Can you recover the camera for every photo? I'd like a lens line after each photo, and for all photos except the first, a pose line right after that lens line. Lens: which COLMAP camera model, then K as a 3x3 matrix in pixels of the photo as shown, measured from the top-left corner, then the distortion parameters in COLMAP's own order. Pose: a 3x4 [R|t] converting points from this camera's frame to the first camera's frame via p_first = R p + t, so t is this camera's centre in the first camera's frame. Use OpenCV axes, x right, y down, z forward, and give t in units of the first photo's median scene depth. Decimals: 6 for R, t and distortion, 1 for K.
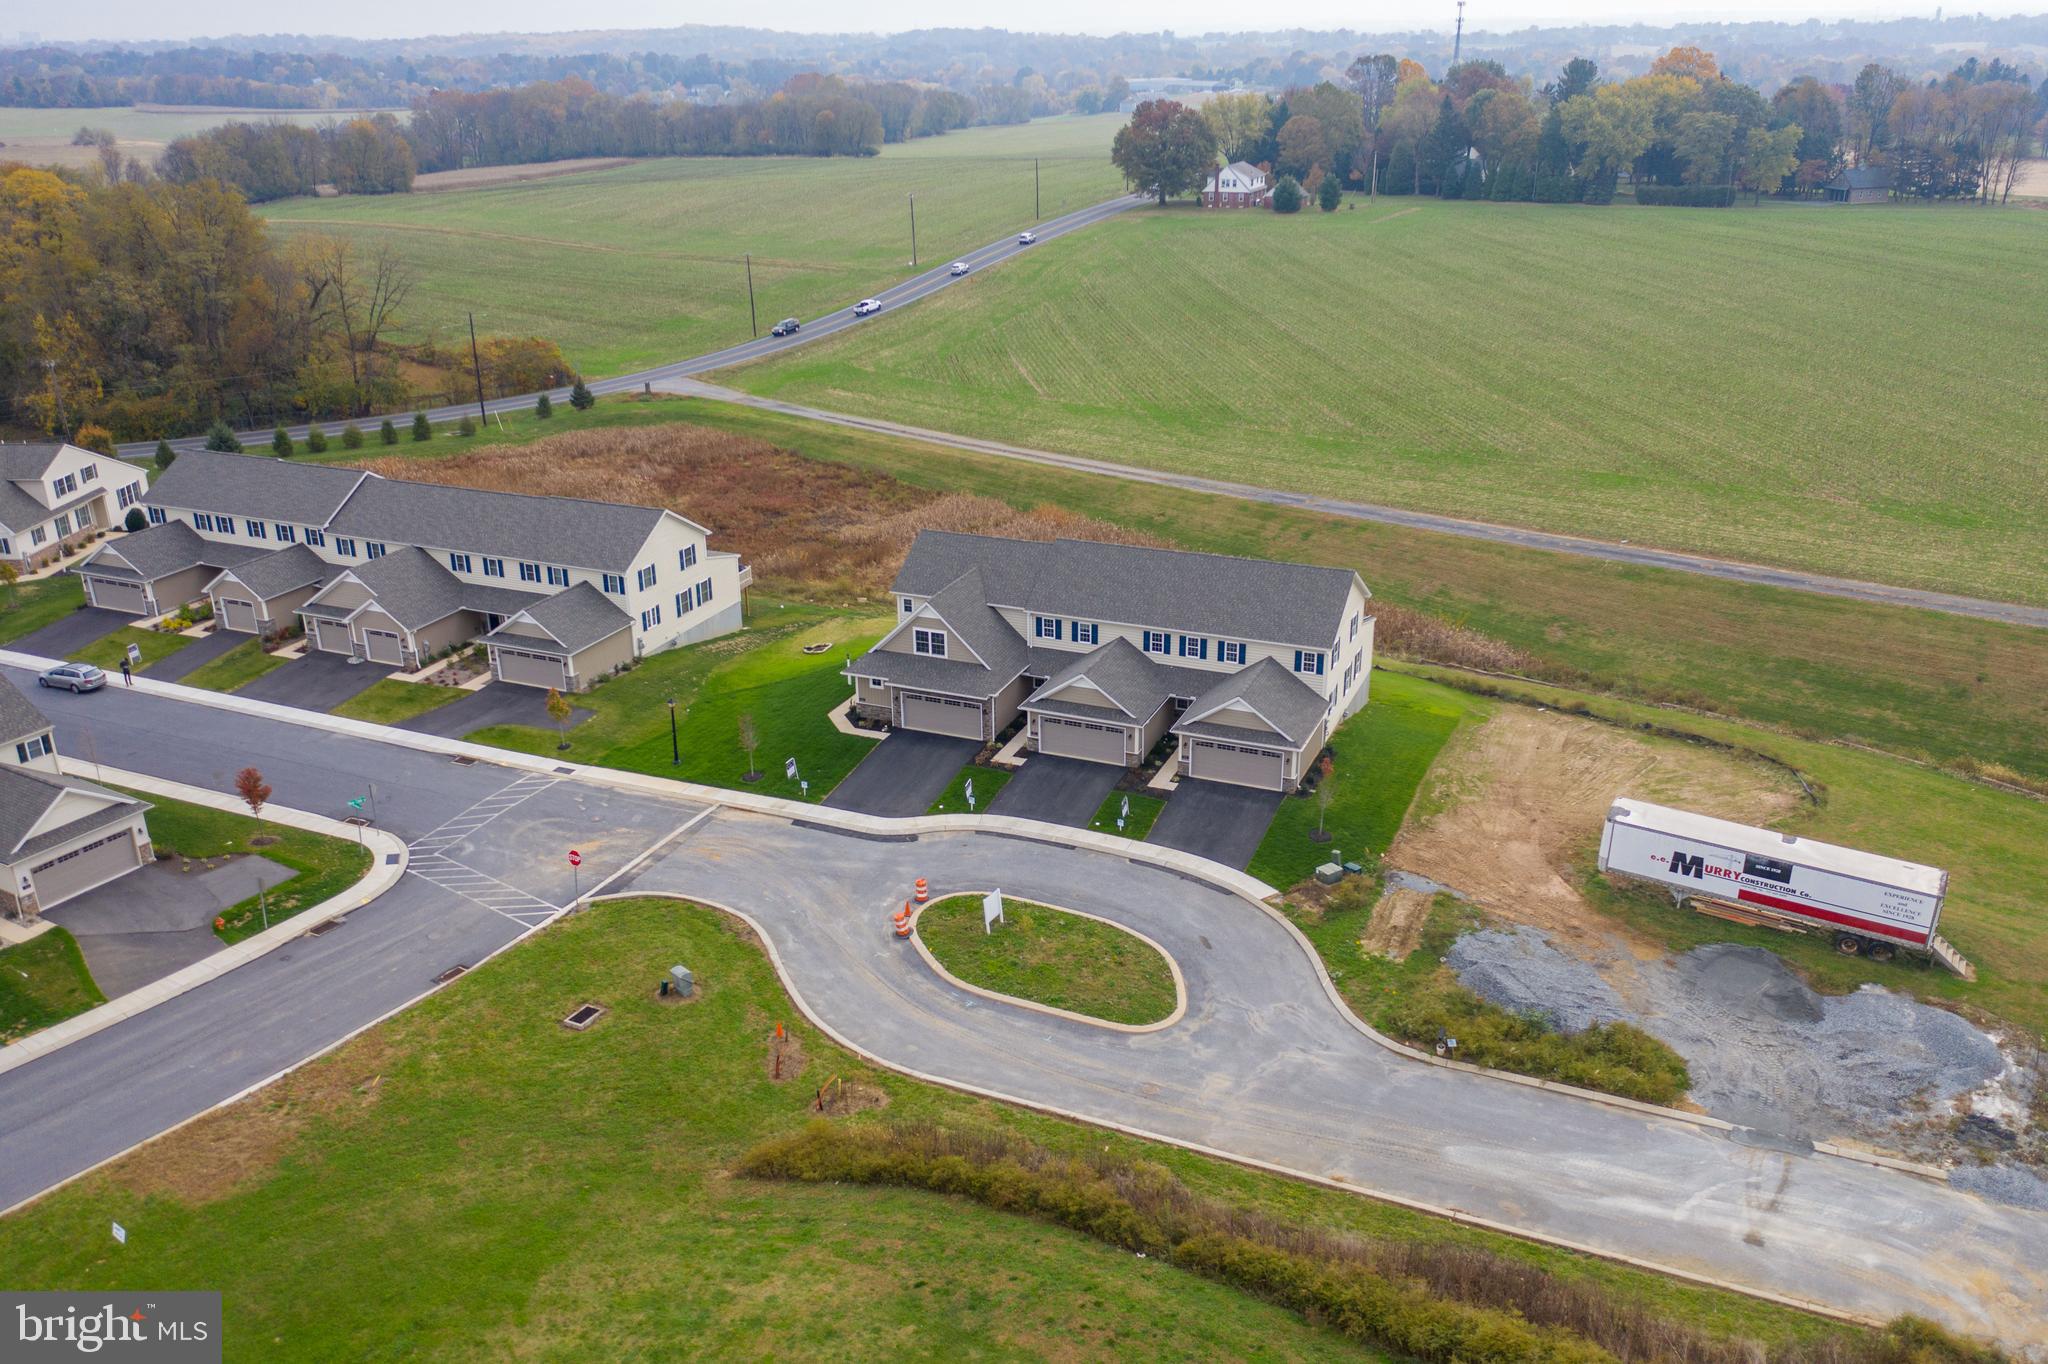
lens RADIAL K [[1627.7, 0, 1021.5], [0, 1627.7, 691.6], [0, 0, 1]] dist [0.004134, 0.004500]
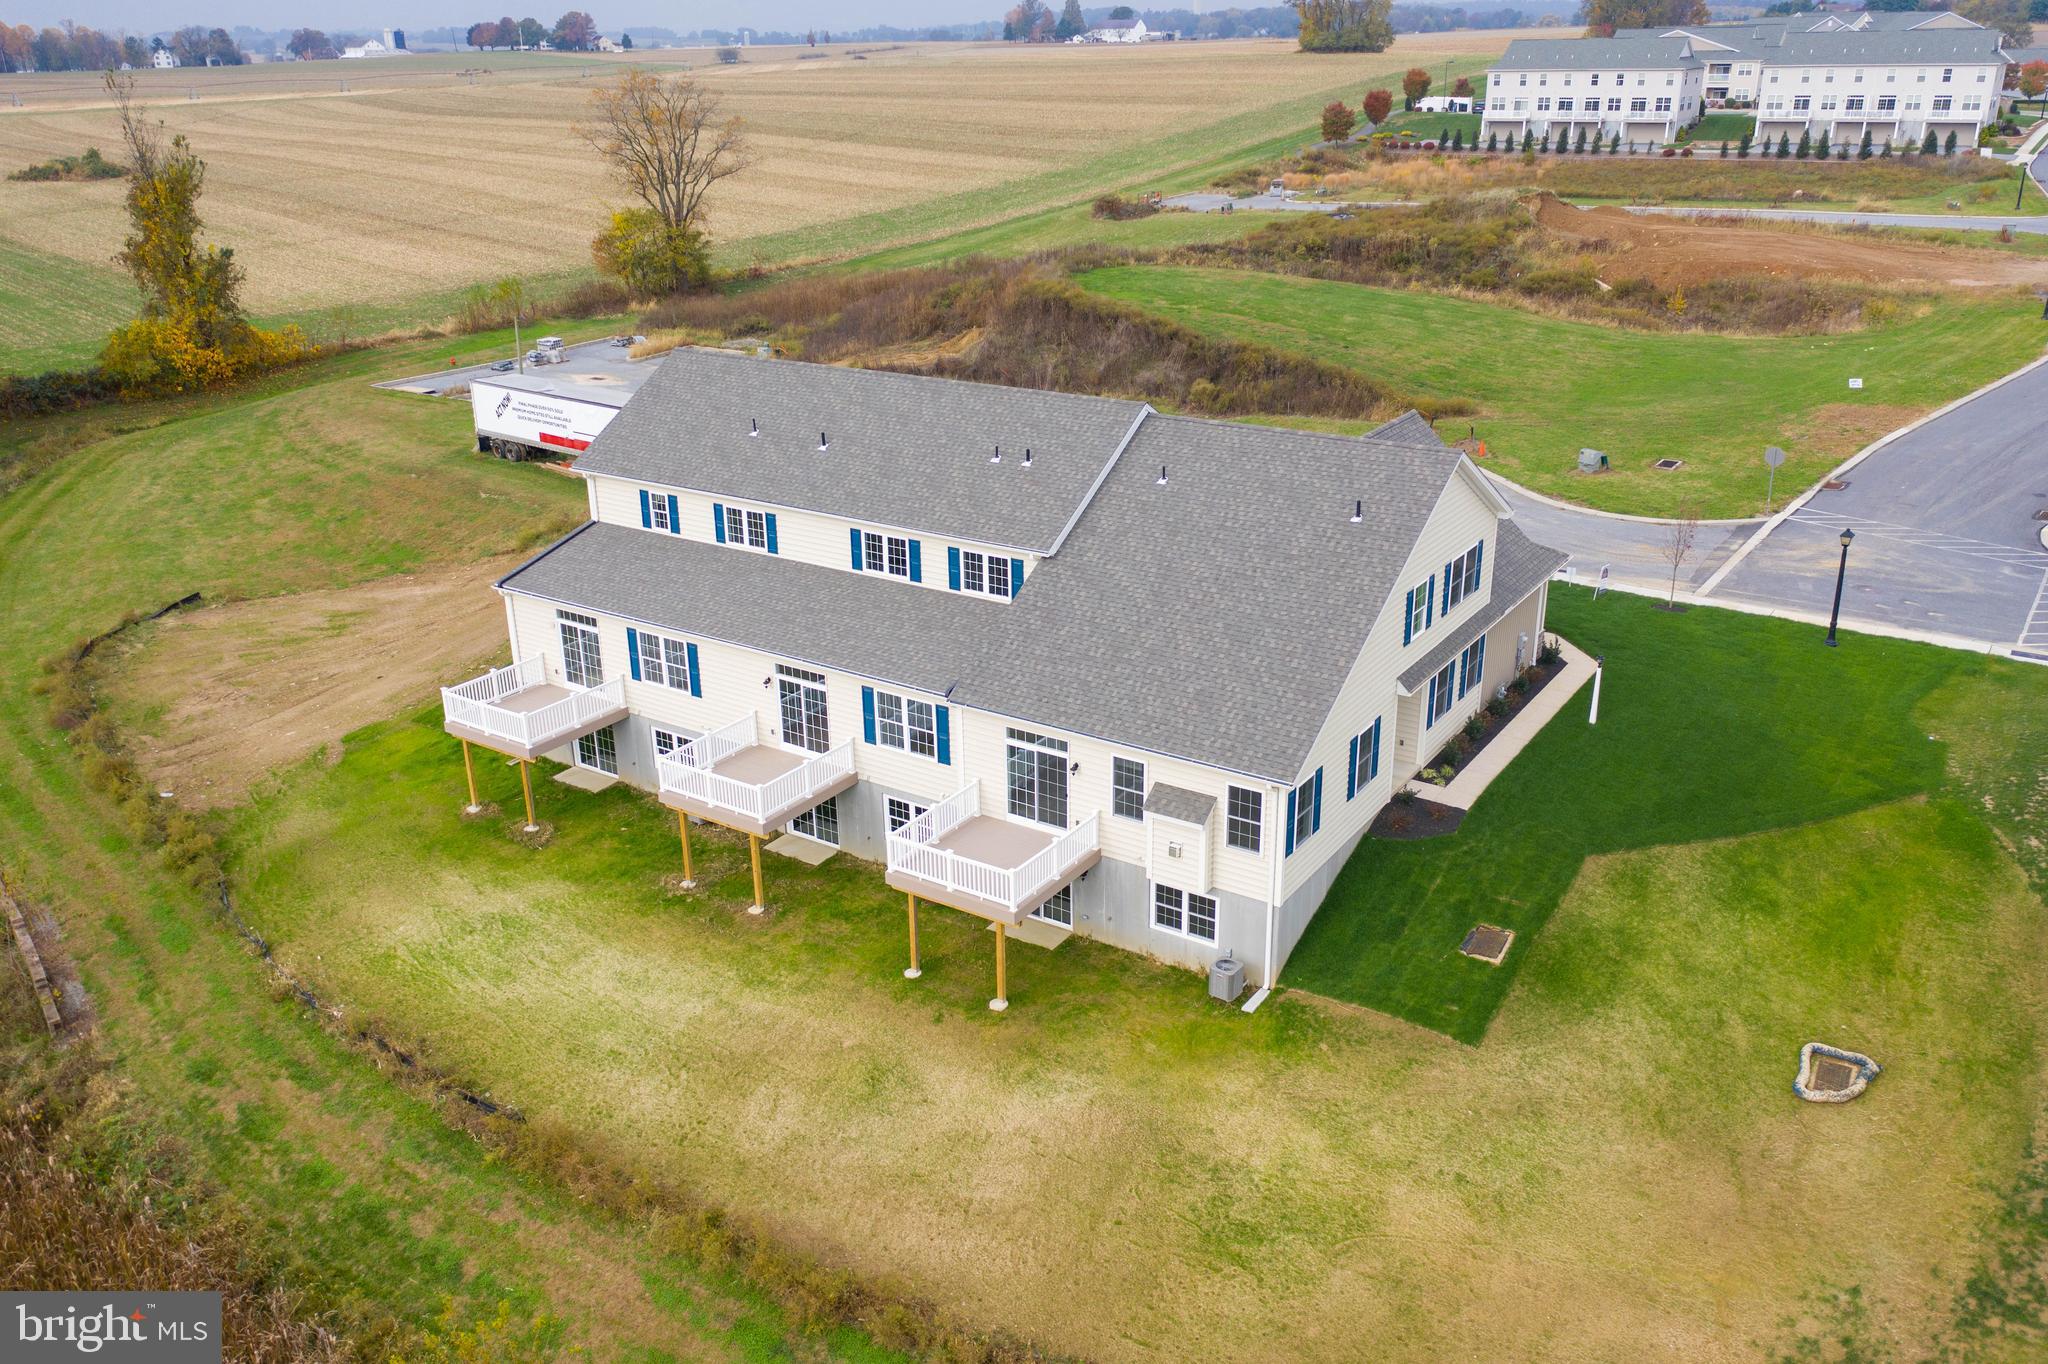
lens RADIAL K [[1633.9, 0, 1024.9], [0, 1633.9, 690.3], [0, 0, 1]] dist [0.002517, 0.002404]
pose [[-0.982065, -0.041074, 0.184013, -0.034152], [0.097962, 0.722740, 0.684142, -0.372784], [-0.161094, 0.689899, -0.705754, 1.457185]]
